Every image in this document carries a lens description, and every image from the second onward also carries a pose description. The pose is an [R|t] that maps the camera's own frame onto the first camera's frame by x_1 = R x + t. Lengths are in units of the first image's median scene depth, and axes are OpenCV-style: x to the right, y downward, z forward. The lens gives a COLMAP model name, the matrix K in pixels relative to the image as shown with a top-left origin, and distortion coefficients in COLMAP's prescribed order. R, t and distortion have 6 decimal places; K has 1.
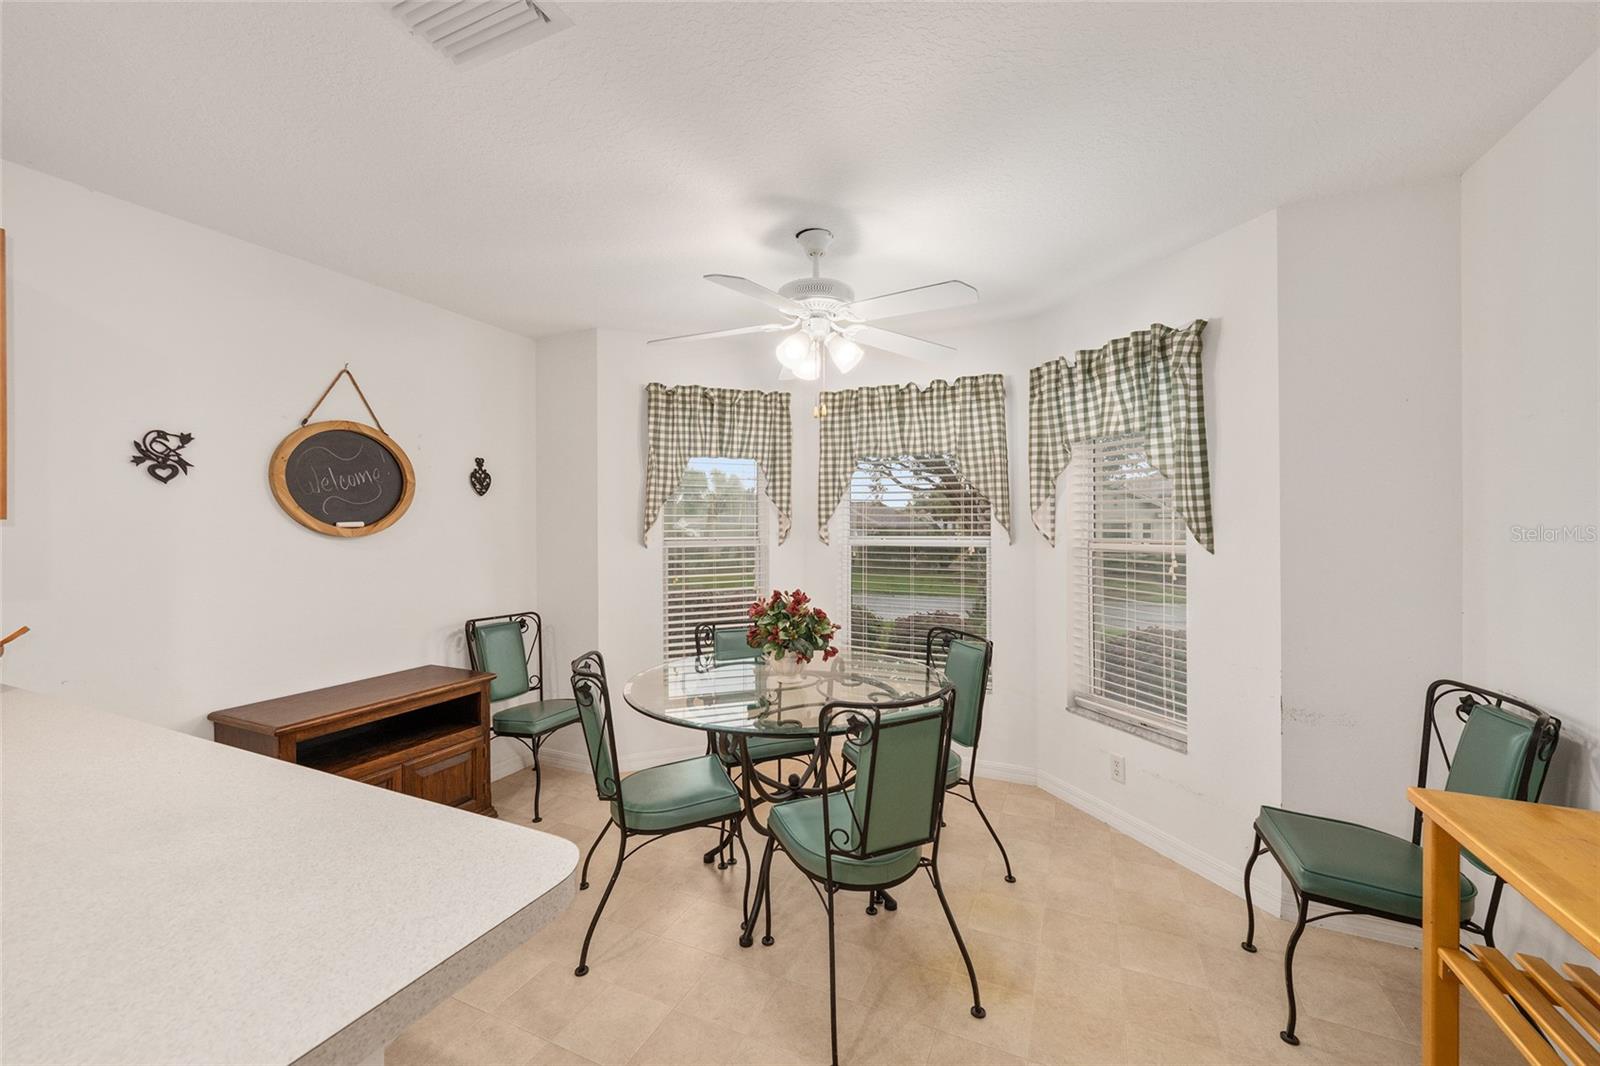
lens RADIAL K [[630.9, 0, 787.1], [0, 630.9, 531.5], [0, 0, 1]] dist [-0.002740, -0.000002]
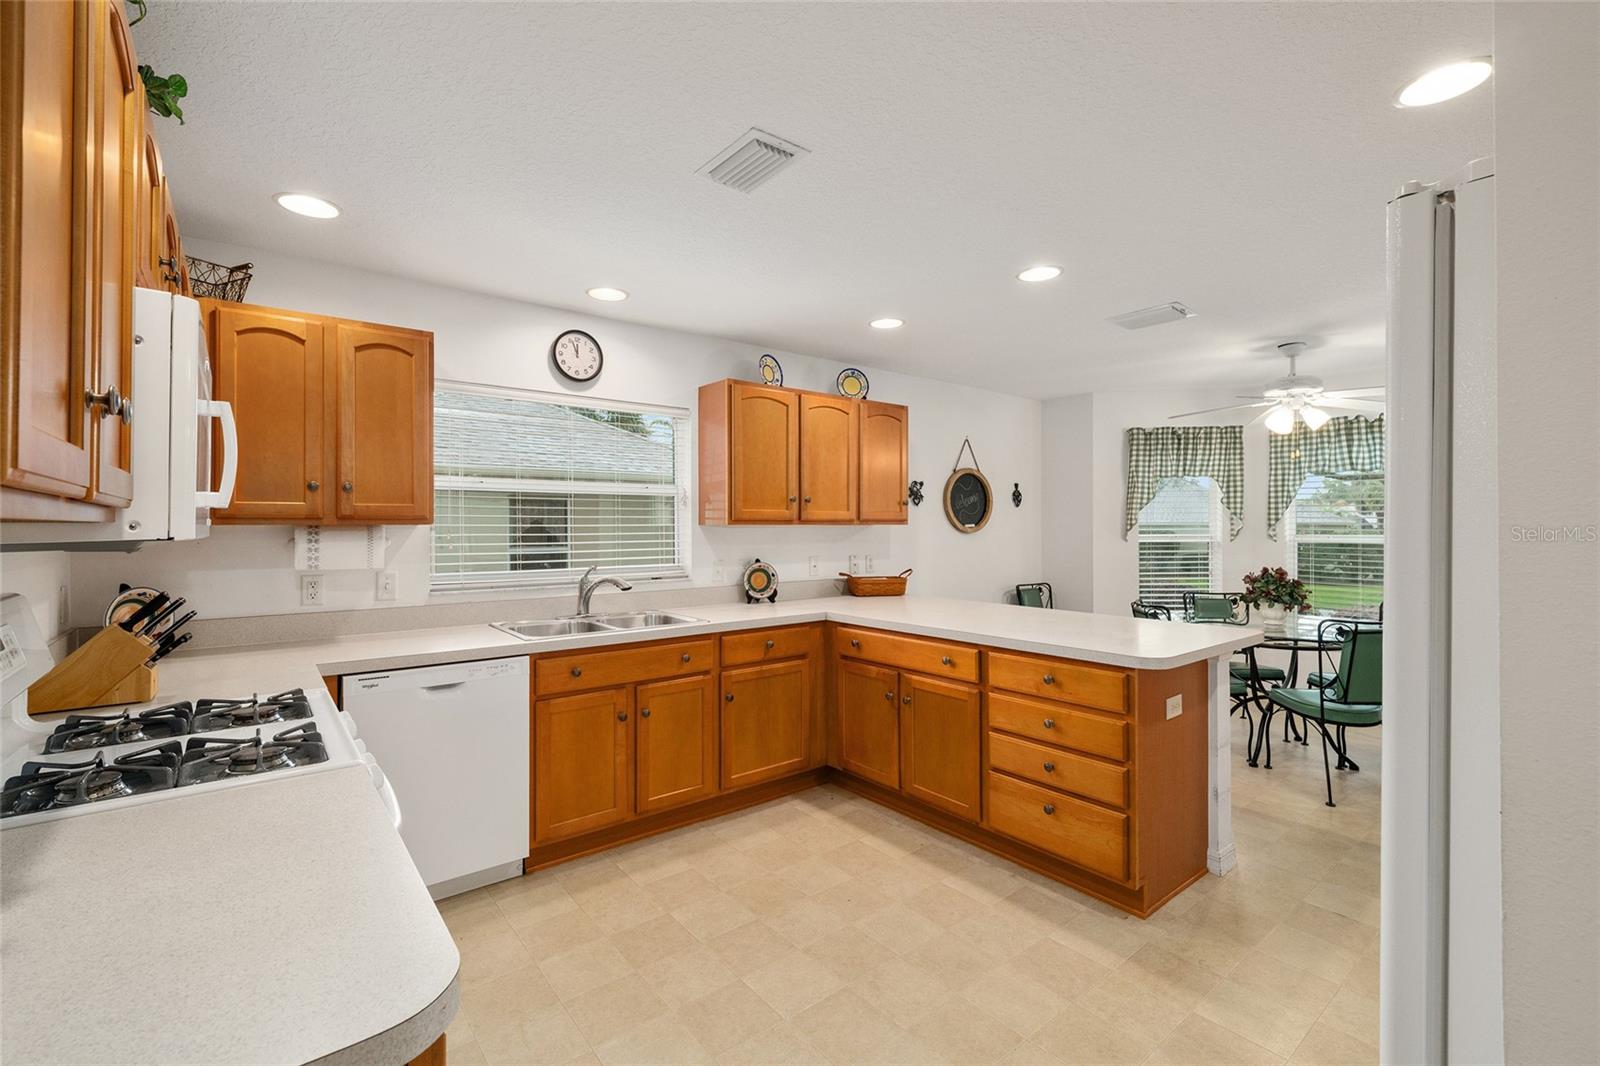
lens RADIAL K [[696.5, 0, 787.9], [0, 696.5, 525.7], [0, 0, 1]] dist [0.000489, -0.001112]
pose [[0.897549, 0.002422, -0.440907, -0.219708], [-0.004494, 0.999983, -0.003656, -0.001093], [0.440891, 0.005263, 0.897545, -0.771104]]
